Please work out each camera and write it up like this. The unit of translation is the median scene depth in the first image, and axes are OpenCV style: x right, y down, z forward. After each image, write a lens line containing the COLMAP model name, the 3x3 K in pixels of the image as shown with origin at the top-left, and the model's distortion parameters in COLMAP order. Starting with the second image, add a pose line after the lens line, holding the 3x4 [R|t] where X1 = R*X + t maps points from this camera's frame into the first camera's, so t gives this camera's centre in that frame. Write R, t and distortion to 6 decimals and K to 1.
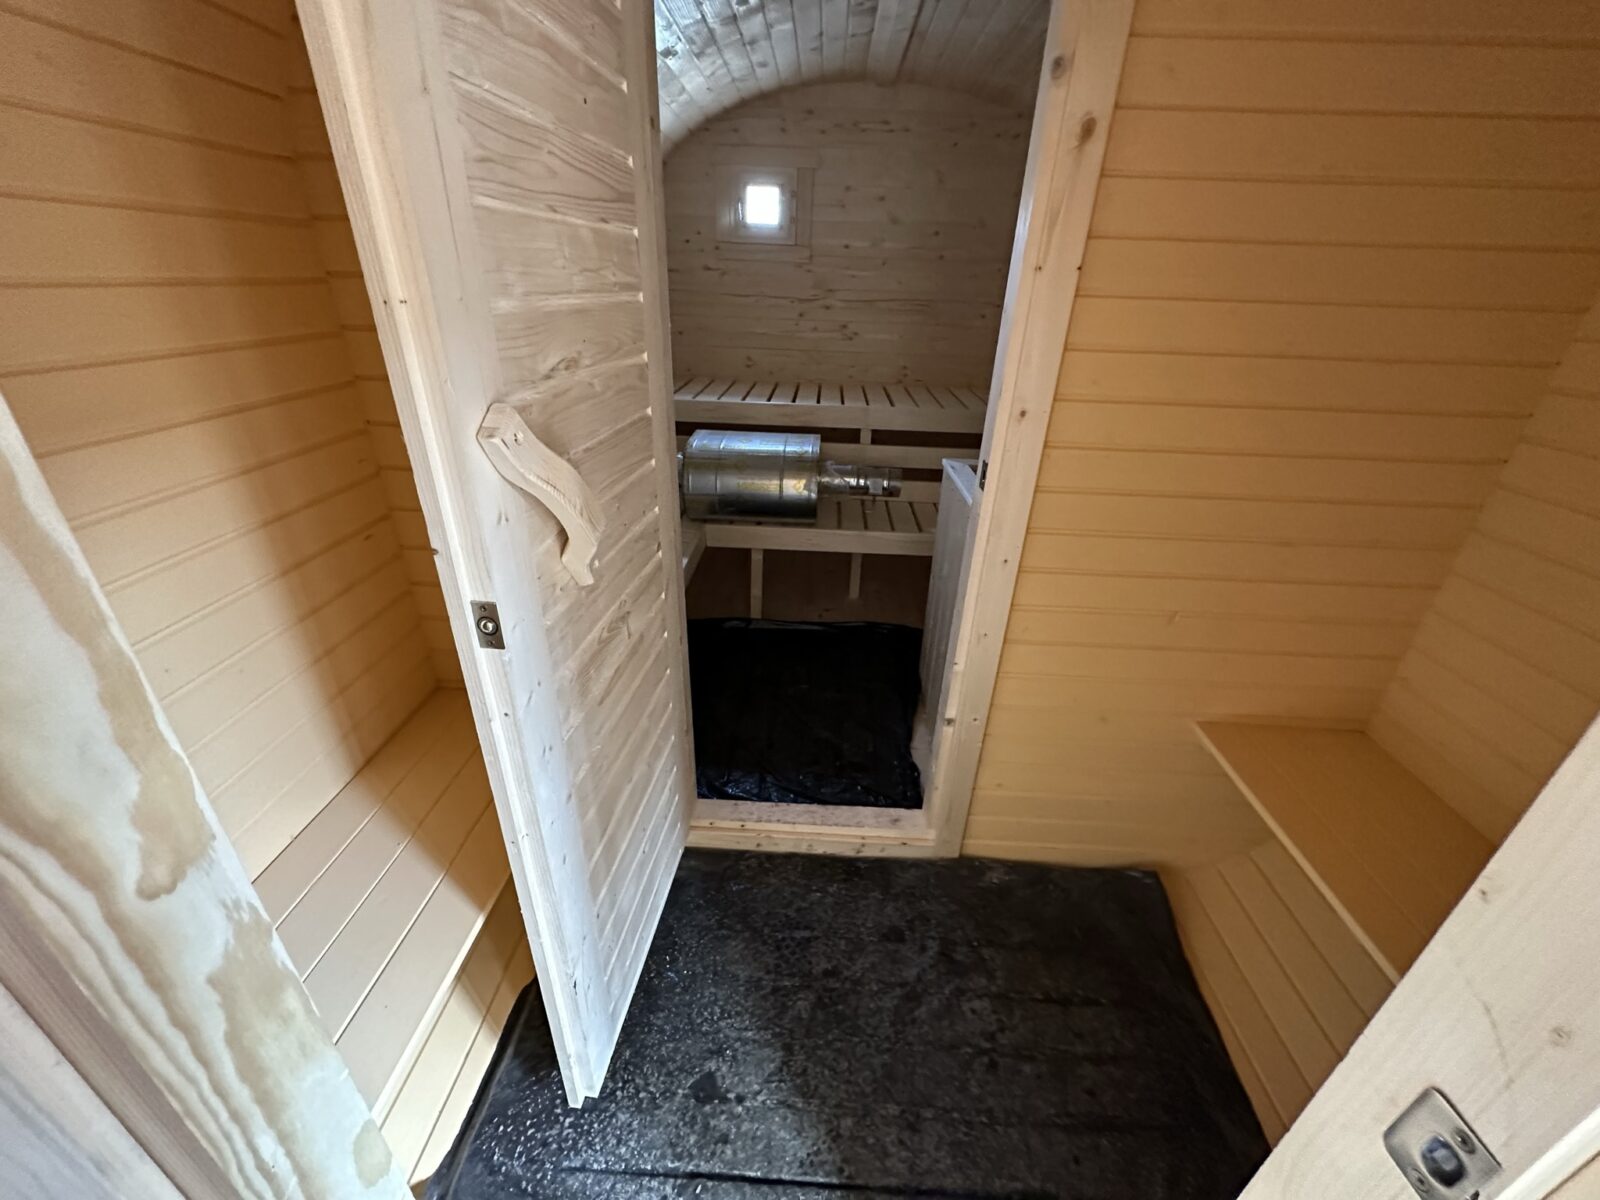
lens RADIAL K [[639.6, 0, 800.2], [0, 639.6, 600.8], [0, 0, 1]] dist [-0.000338, -0.000092]
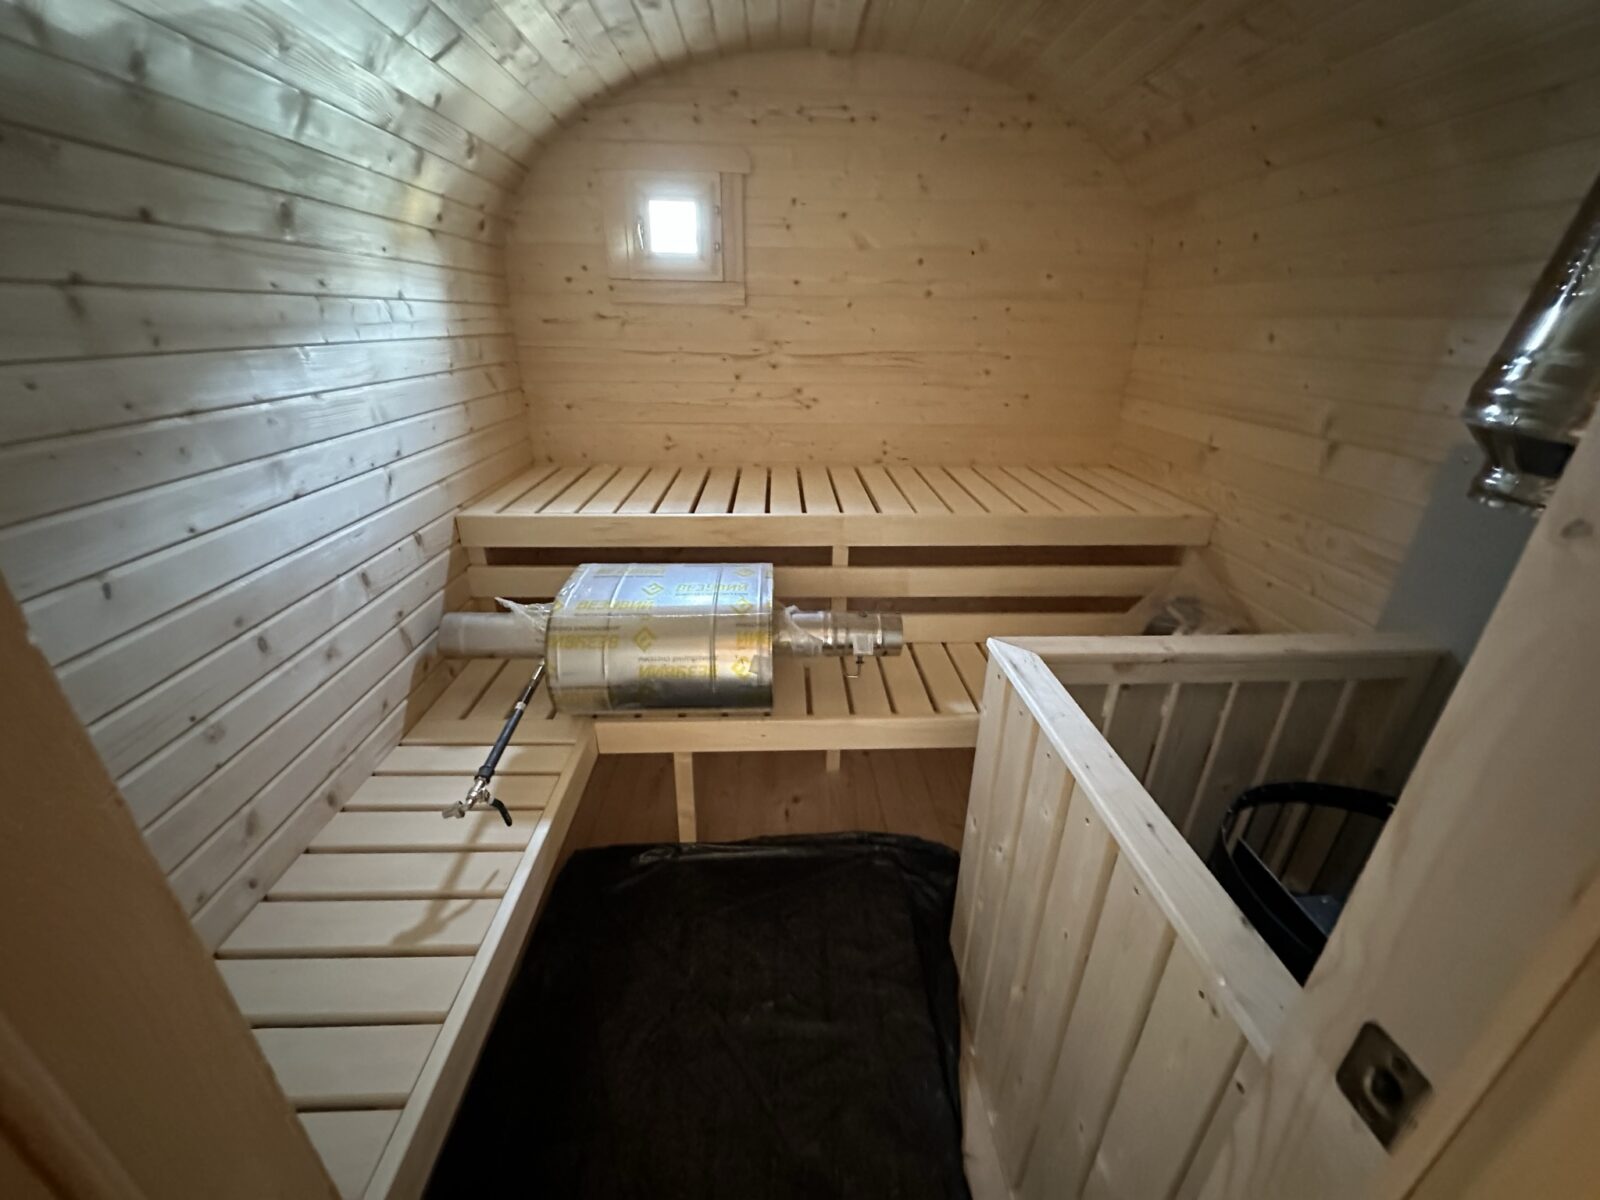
lens RADIAL K [[639.6, 0, 798.1], [0, 639.6, 601.5], [0, 0, 1]] dist [-0.000338, -0.000092]
pose [[0.997011, -0.050614, 0.058372, 0.016426], [0.053321, 0.997527, -0.045789, -0.182629], [-0.055910, 0.048765, 0.997244, 0.336354]]
